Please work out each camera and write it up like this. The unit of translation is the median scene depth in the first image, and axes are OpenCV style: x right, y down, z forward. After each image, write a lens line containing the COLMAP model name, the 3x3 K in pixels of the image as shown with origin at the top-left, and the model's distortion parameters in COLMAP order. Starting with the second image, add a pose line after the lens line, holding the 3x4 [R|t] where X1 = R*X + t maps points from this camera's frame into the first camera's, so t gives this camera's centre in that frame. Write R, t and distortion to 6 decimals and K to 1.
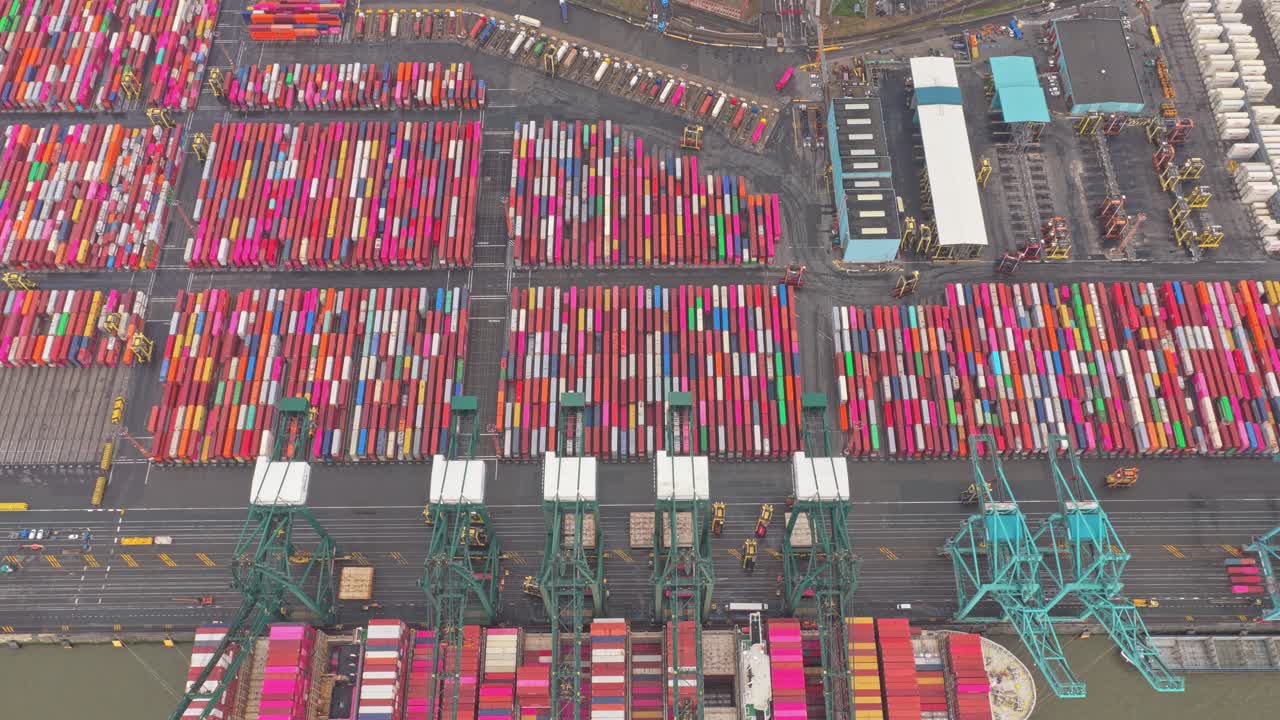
lens RADIAL K [[1060.6, 0, 640.0], [0, 1060.6, 360.0], [0, 0, 1]] dist [0.004193, 0.001893]
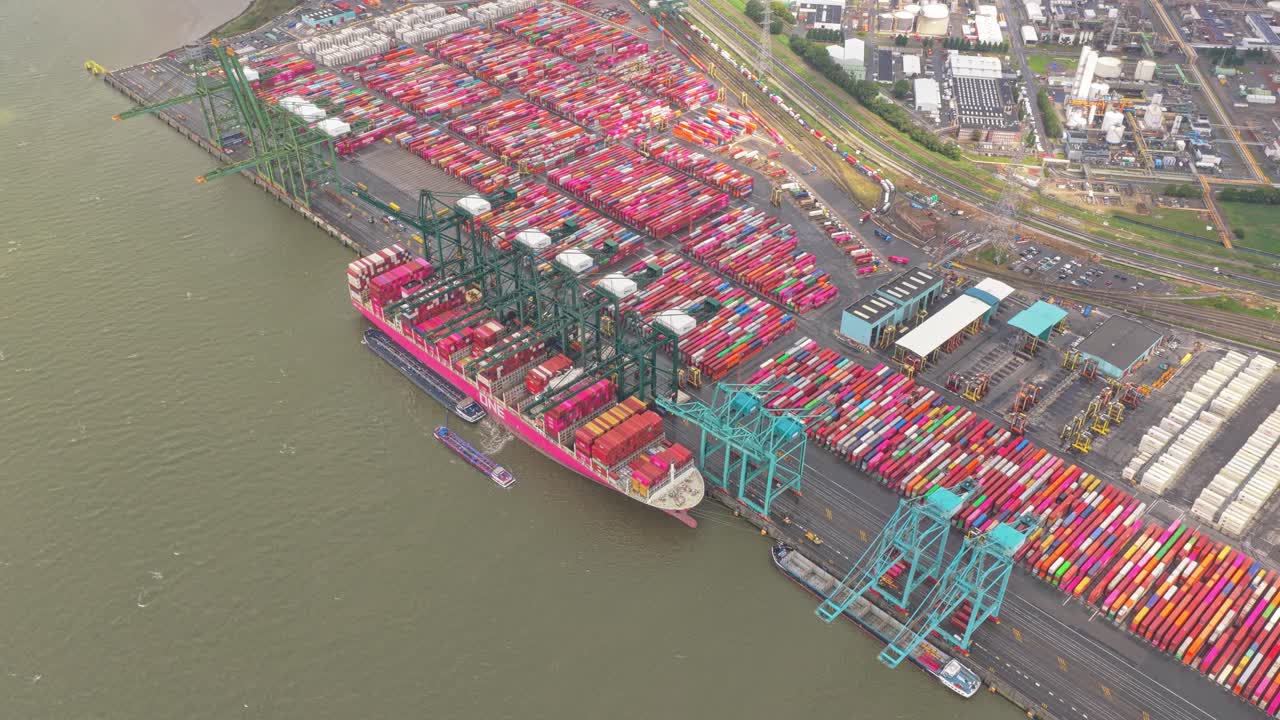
lens RADIAL K [[1060.6, 0, 640.0], [0, 1060.6, 360.0], [0, 0, 1]] dist [0.004193, 0.001893]
pose [[0.695305, 0.444493, -0.564780, 0.853592], [-0.640806, 0.739240, -0.207105, 0.419433], [0.325451, 0.505916, 0.798831, -0.234919]]
